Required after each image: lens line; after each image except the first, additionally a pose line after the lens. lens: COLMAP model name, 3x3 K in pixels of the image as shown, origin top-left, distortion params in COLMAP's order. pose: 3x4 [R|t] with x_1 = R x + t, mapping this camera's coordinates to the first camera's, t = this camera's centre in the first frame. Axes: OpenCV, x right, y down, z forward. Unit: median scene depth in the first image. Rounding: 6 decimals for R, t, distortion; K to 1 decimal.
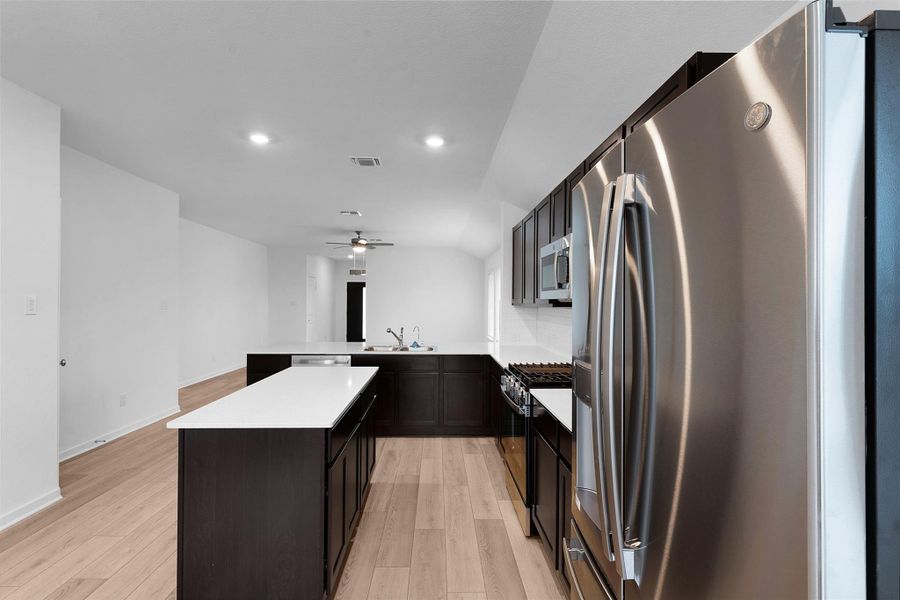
lens RADIAL K [[424.5, 0, 451.4], [0, 424.5, 301.5], [0, 0, 1]] dist [0.015657, 0.000381]
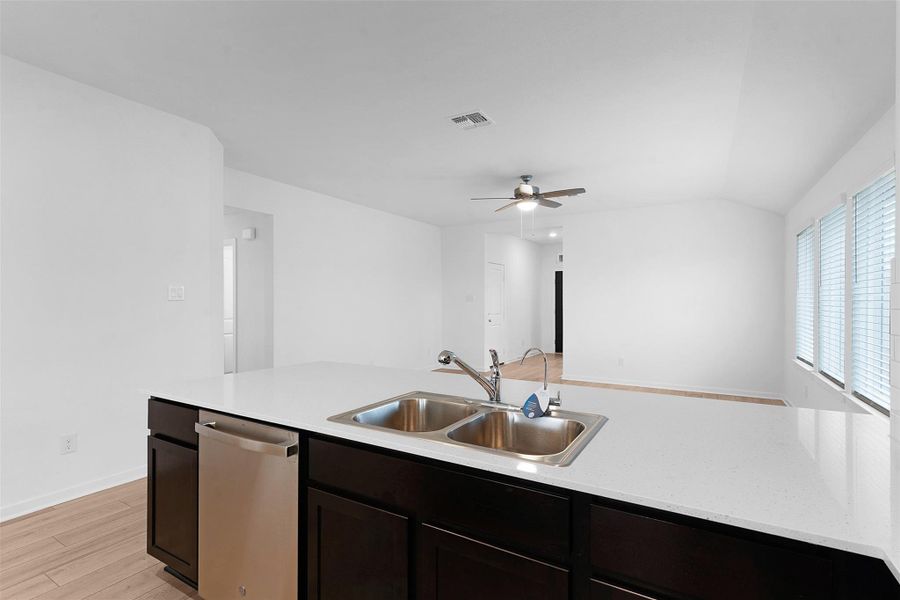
lens RADIAL K [[424.5, 0, 448.4], [0, 424.5, 302.2], [0, 0, 1]] dist [0.015657, 0.000381]
pose [[0.838419, -0.002526, -0.545021, 0.020867], [0.004812, 0.999985, 0.002768, 0.012946], [0.545005, -0.004943, 0.838418, 0.426725]]
